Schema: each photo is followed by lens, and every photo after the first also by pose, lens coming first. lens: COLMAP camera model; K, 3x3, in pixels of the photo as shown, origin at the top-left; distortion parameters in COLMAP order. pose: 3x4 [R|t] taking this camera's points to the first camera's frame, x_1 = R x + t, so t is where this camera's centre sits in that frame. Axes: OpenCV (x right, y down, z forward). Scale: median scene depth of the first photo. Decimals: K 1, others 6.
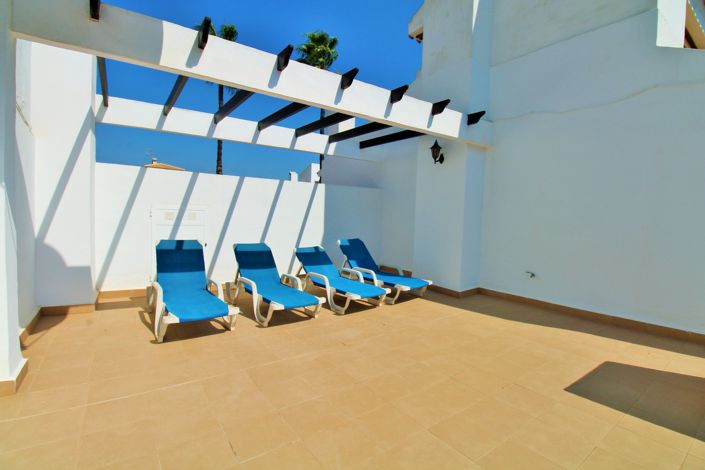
lens RADIAL K [[332.6, 0, 354.0], [0, 332.6, 211.1], [0, 0, 1]] dist [-0.051795, -0.000010]
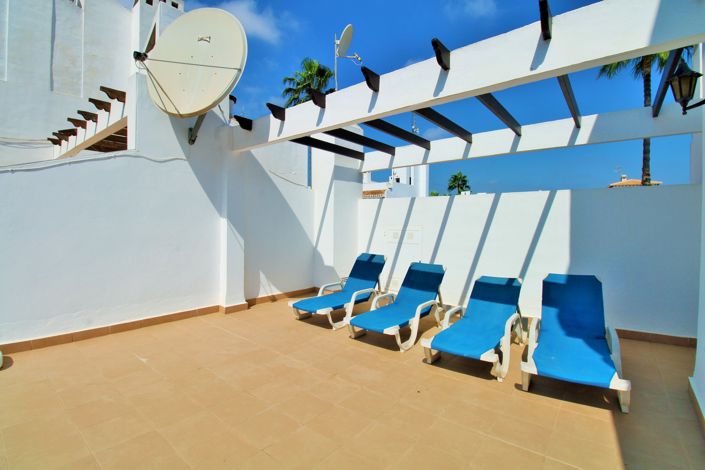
lens RADIAL K [[335.6, 0, 353.5], [0, 335.6, 230.9], [0, 0, 1]] dist [0.004375, -0.015496]
pose [[0.254494, -0.005692, -0.967058, 0.577134], [-0.007401, 0.999942, -0.007834, 0.009782], [0.967046, 0.009151, 0.254437, 0.534068]]
